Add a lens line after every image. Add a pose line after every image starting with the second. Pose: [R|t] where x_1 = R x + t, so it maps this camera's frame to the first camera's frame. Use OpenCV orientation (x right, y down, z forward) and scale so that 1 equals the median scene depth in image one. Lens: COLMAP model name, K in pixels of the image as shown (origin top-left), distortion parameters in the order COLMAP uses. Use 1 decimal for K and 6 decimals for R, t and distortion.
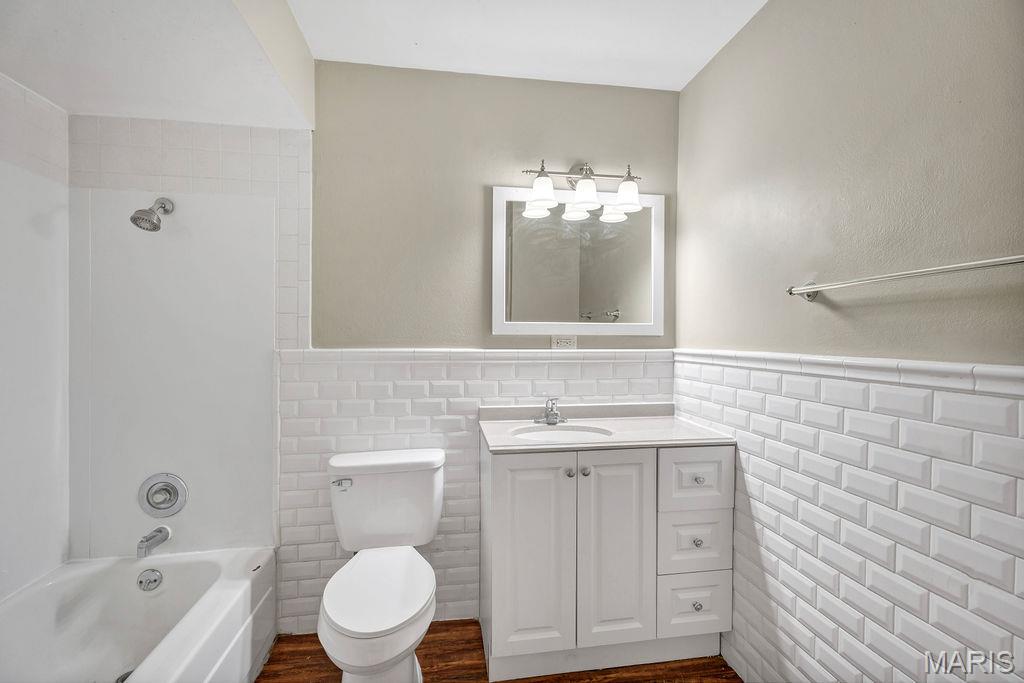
lens RADIAL K [[458.4, 0, 514.9], [0, 458.4, 341.2], [0, 0, 1]] dist [0.001427, -0.000024]
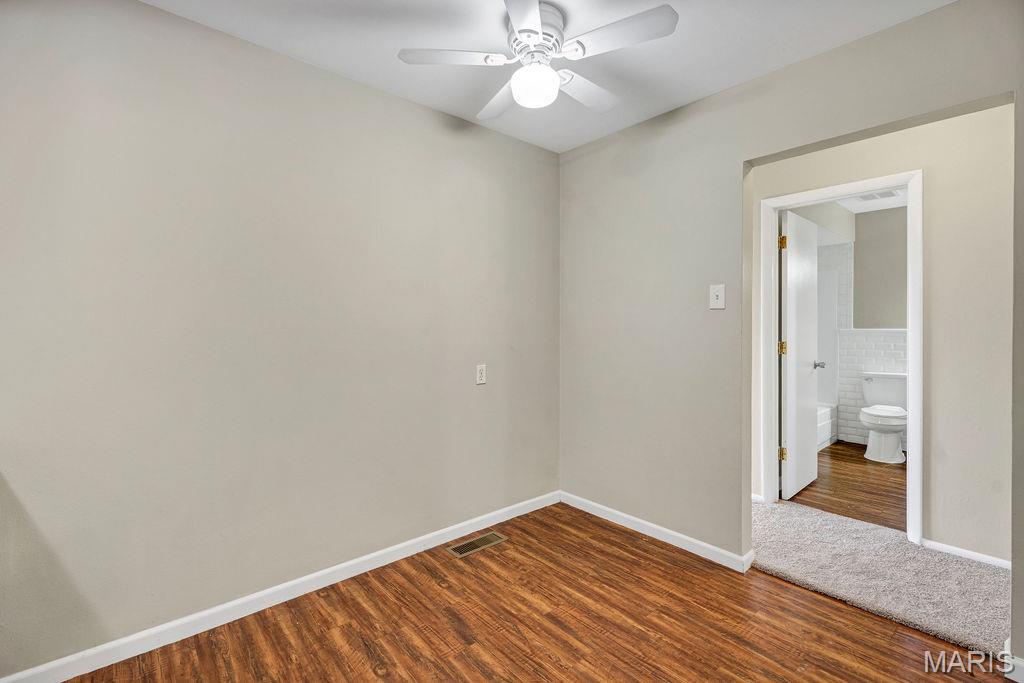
lens RADIAL K [[458.4, 0, 512.5], [0, 458.4, 333.4], [0, 0, 1]] dist [0.001427, -0.000024]
pose [[0.541511, 0.007108, -0.840663, 0.662540], [0.006725, 0.999896, 0.012786, -0.003152], [0.840666, -0.012577, 0.541407, -1.939844]]
